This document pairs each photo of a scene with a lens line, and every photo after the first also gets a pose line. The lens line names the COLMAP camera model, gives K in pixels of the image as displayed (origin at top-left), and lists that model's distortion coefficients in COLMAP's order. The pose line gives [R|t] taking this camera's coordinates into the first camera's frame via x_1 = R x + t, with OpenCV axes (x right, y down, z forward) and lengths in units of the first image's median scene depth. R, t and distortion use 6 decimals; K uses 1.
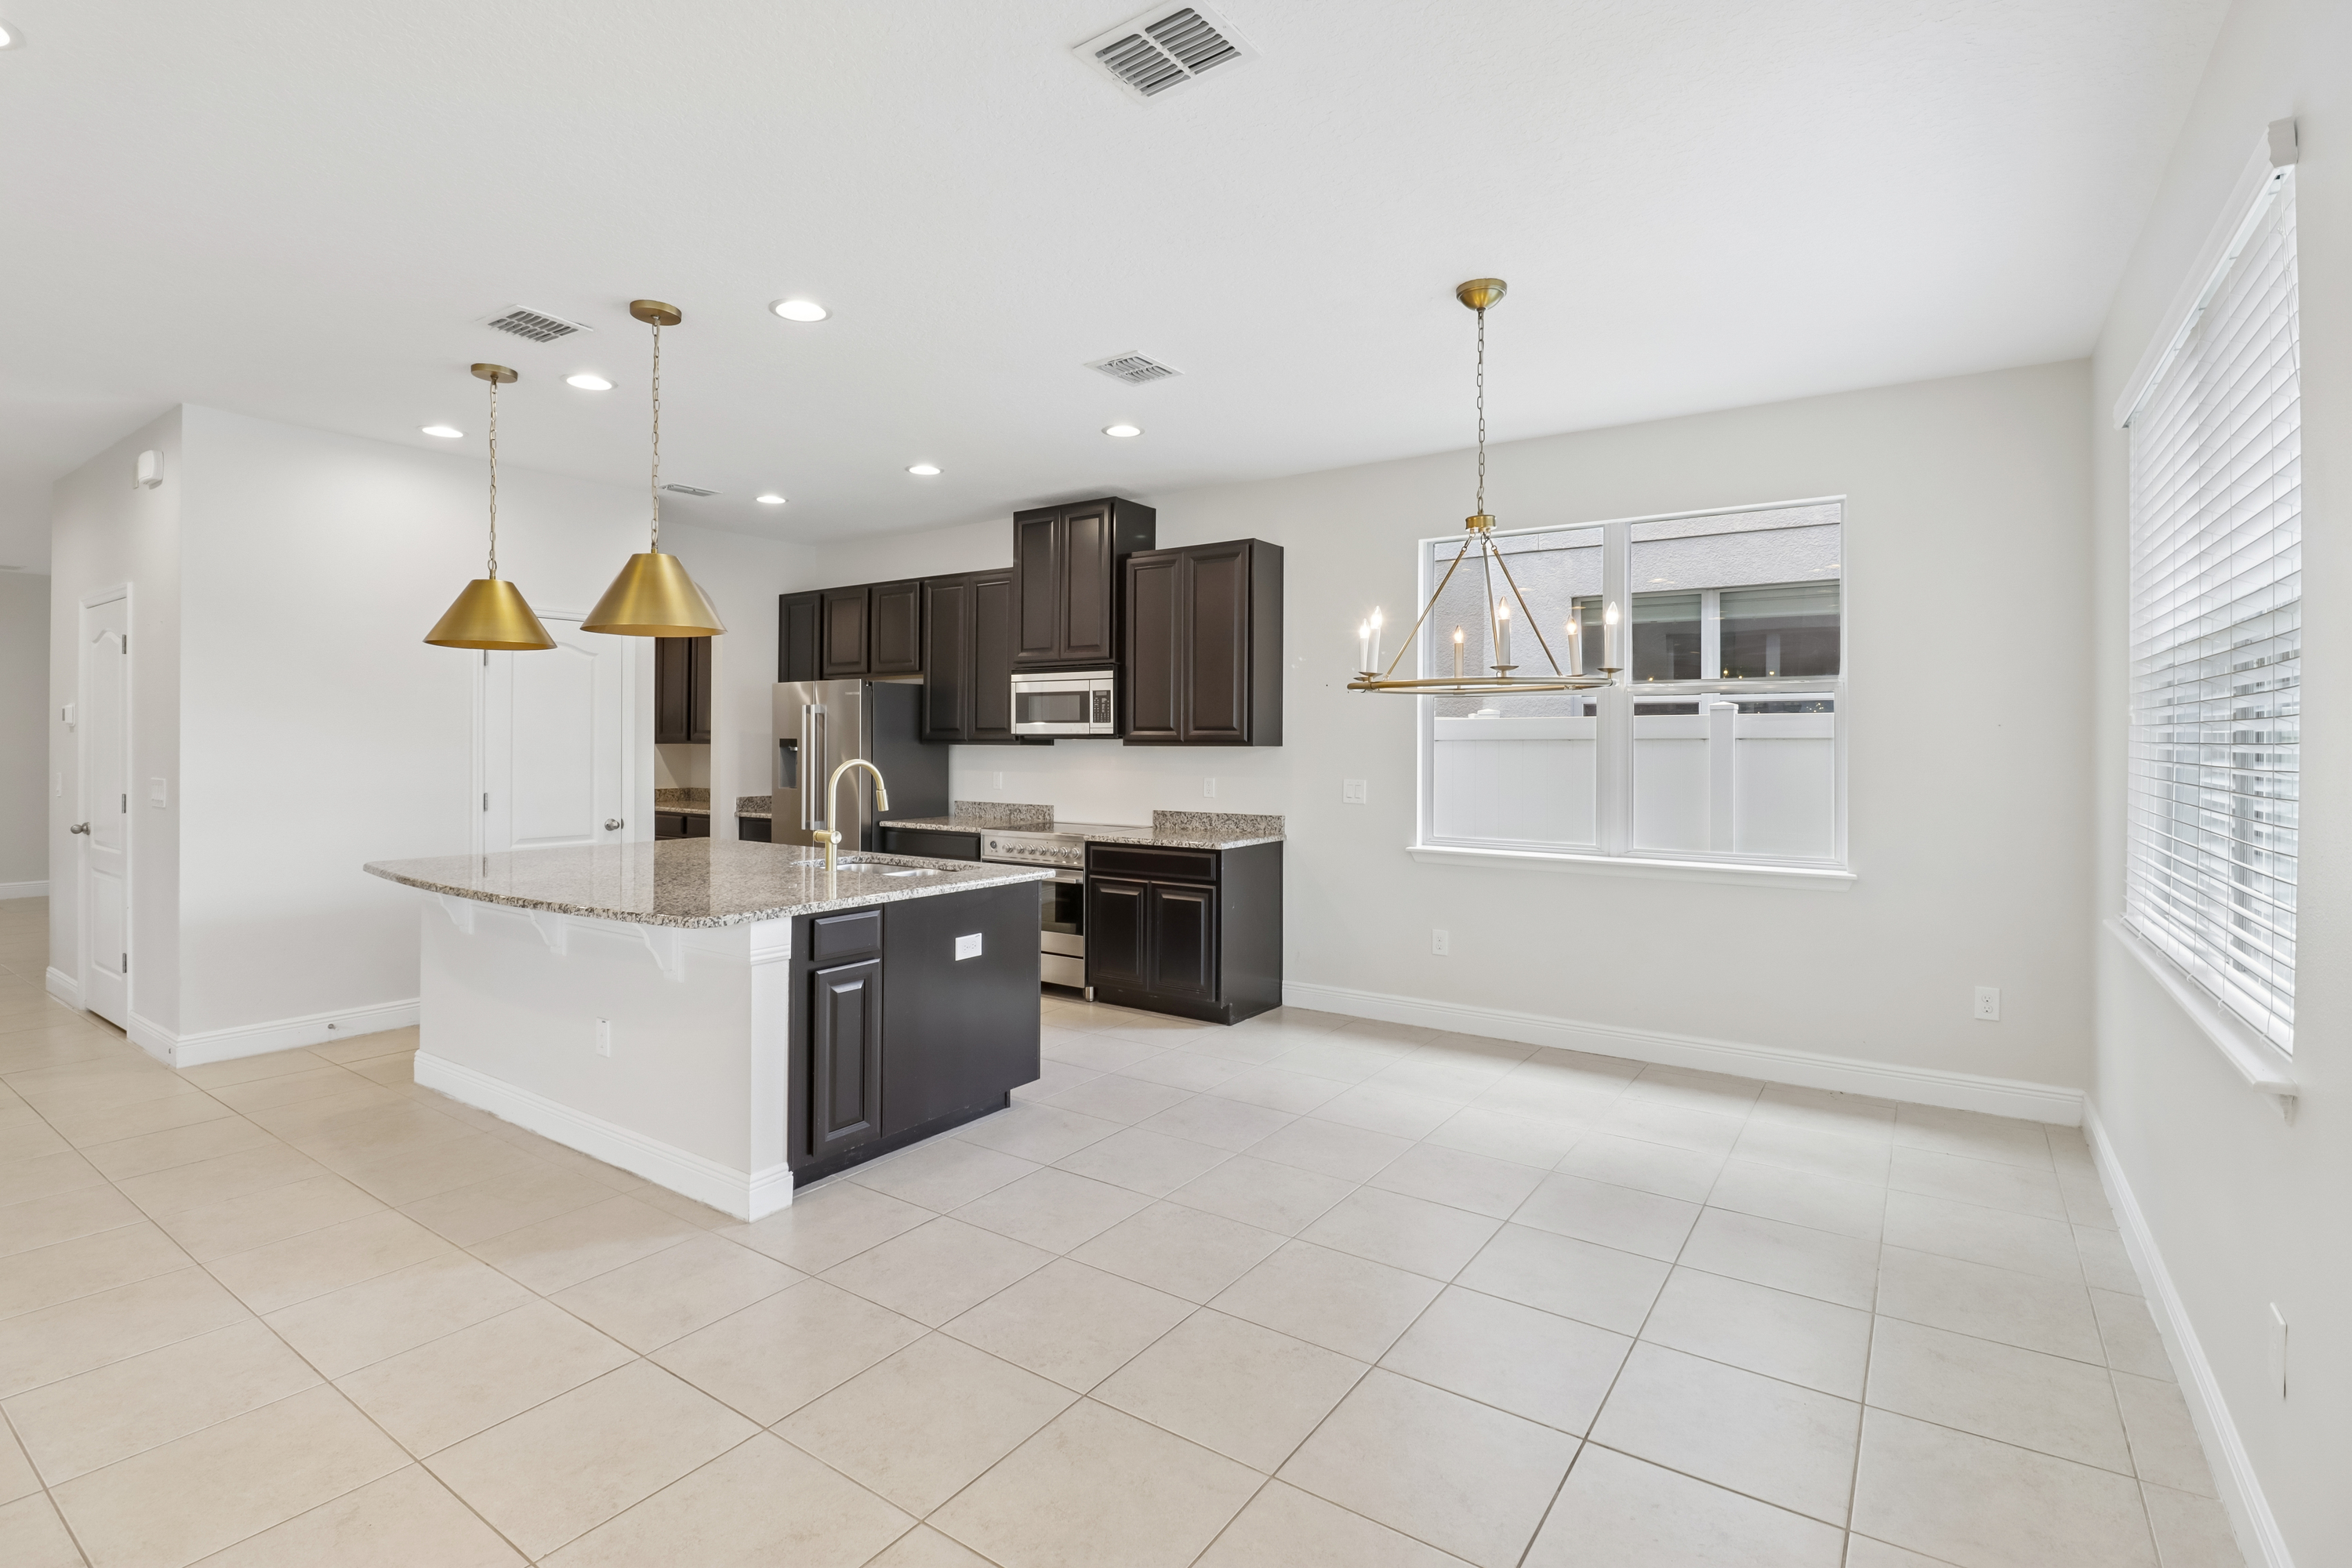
lens RADIAL K [[1090.5, 0, 1178.4], [0, 1090.5, 743.3], [0, 0, 1]] dist [0.002959, -0.009483]
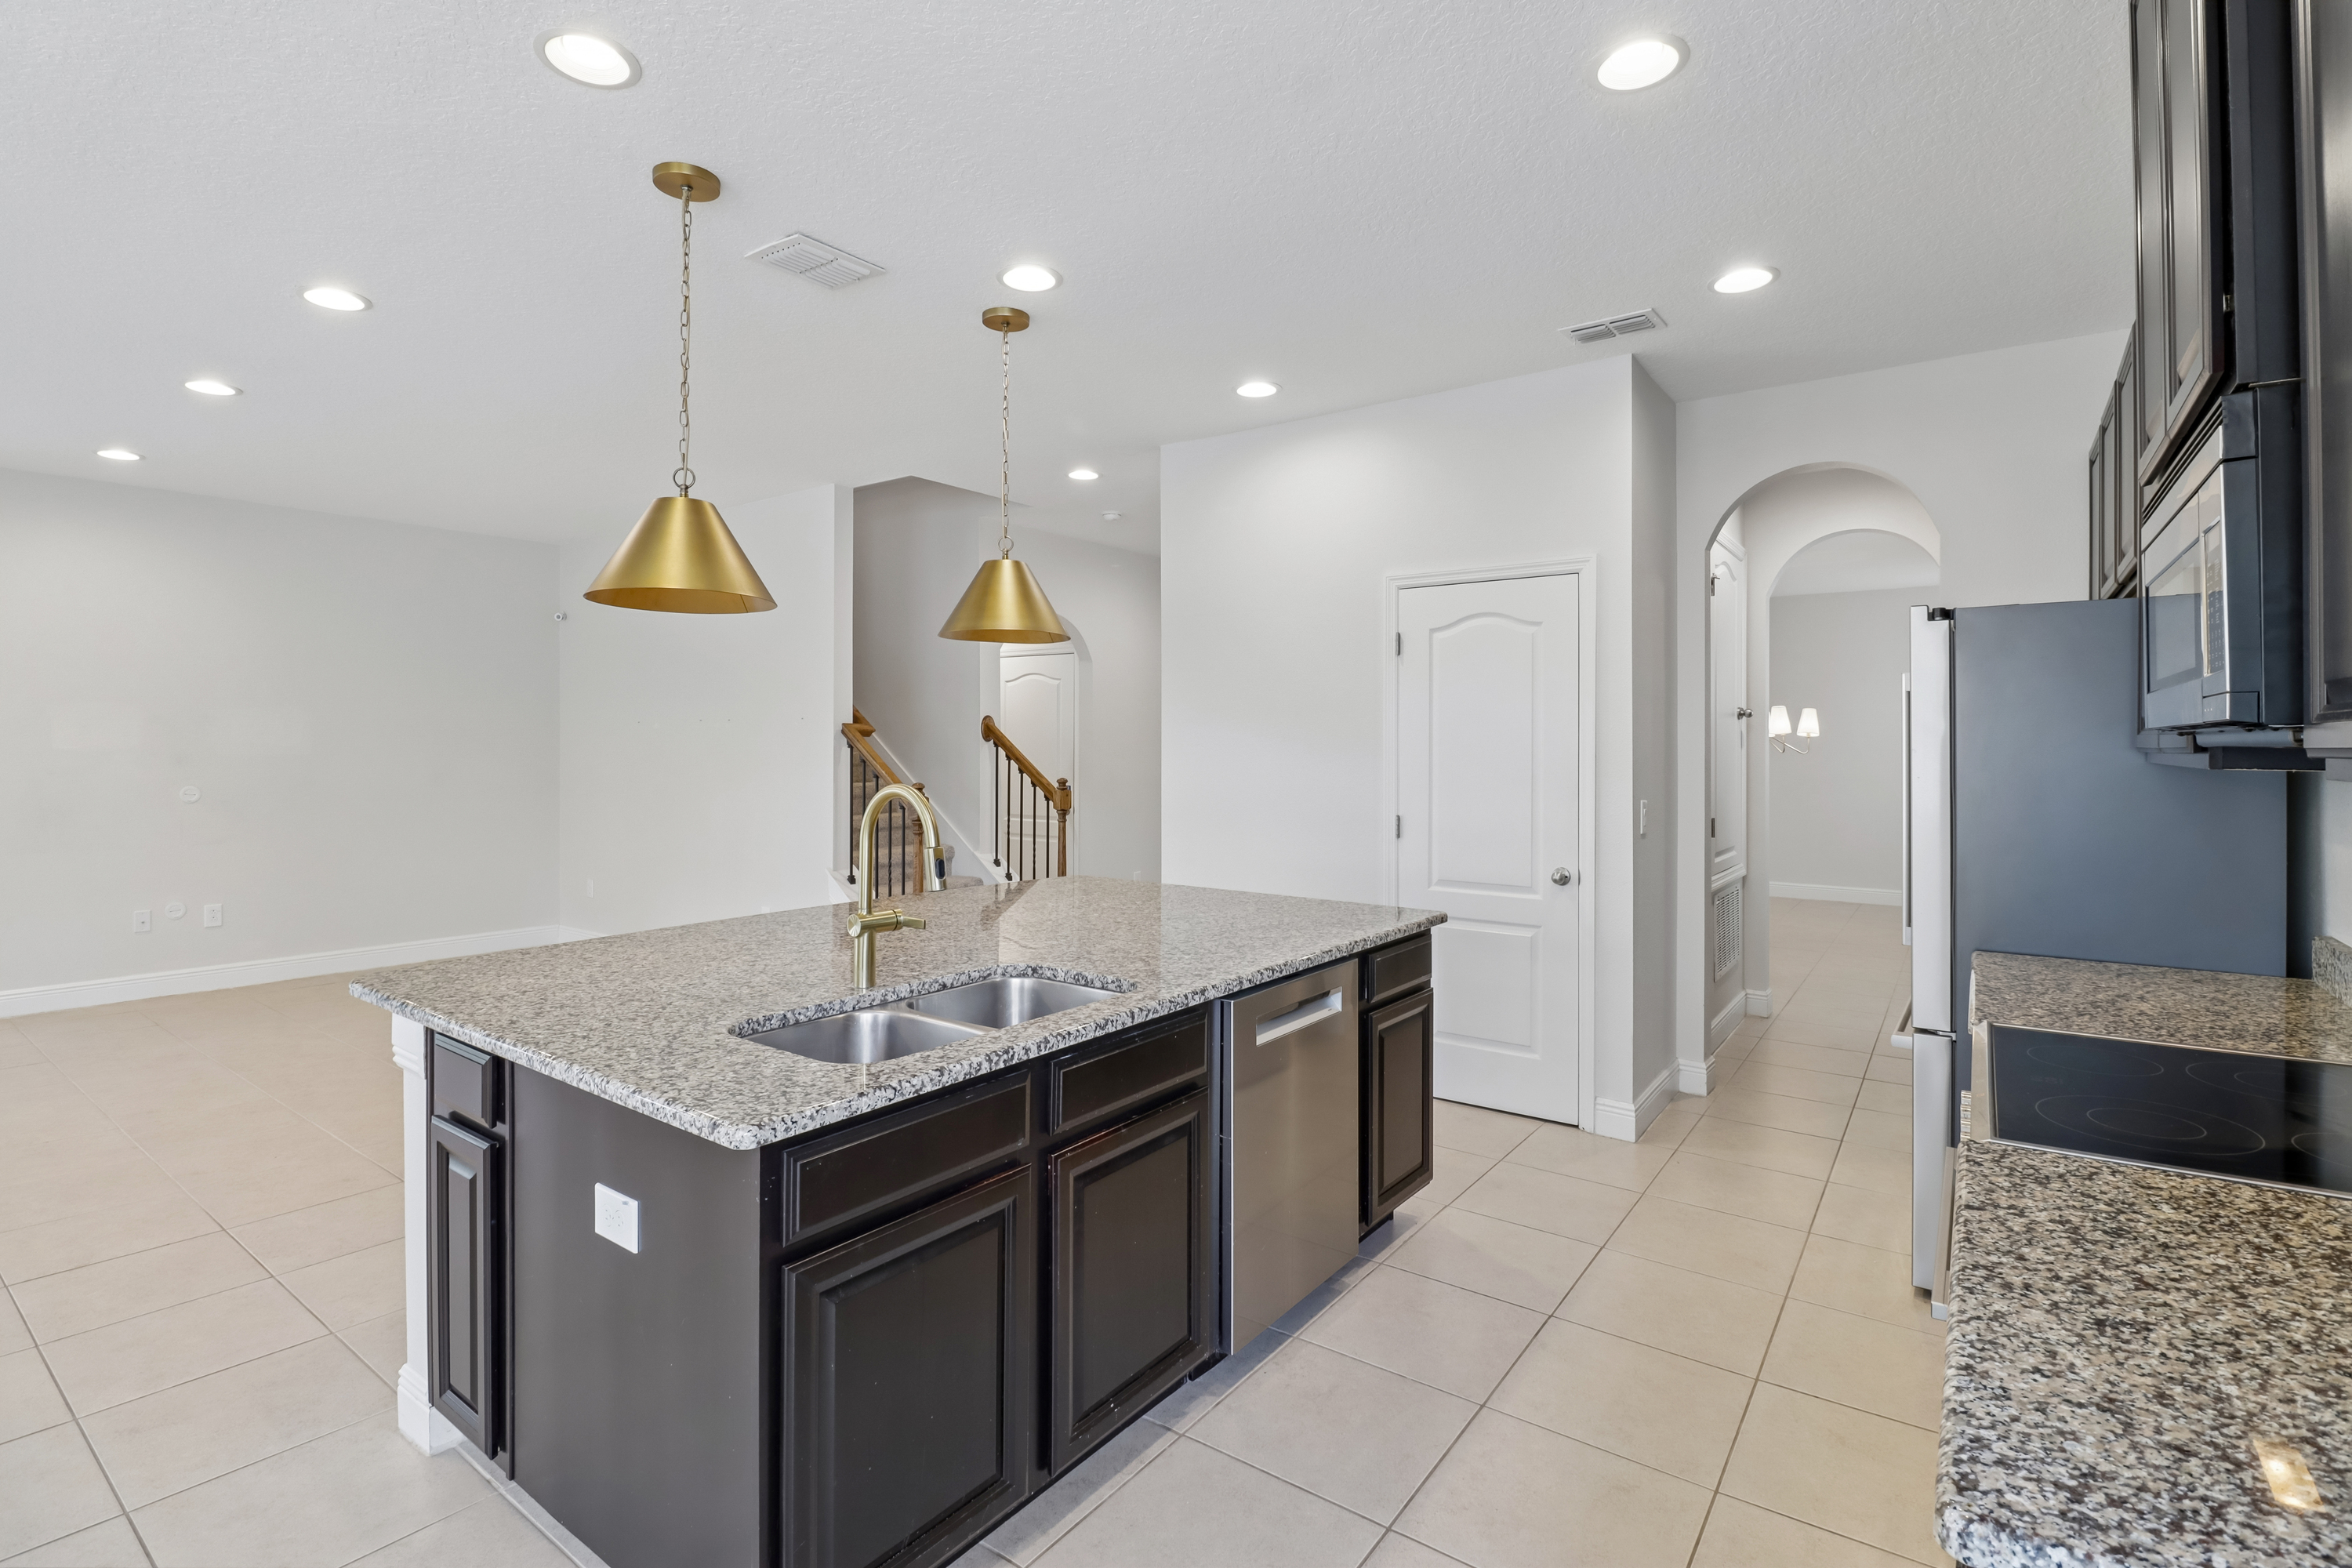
lens RADIAL K [[1090.5, 0, 1185.2], [0, 1090.5, 743.4], [0, 0, 1]] dist [0.002959, -0.009483]
pose [[-0.032312, -0.008464, -0.999442, 0.156239], [-0.003298, 0.999960, -0.008362, -0.000329], [0.999472, 0.003026, -0.032338, 0.809369]]
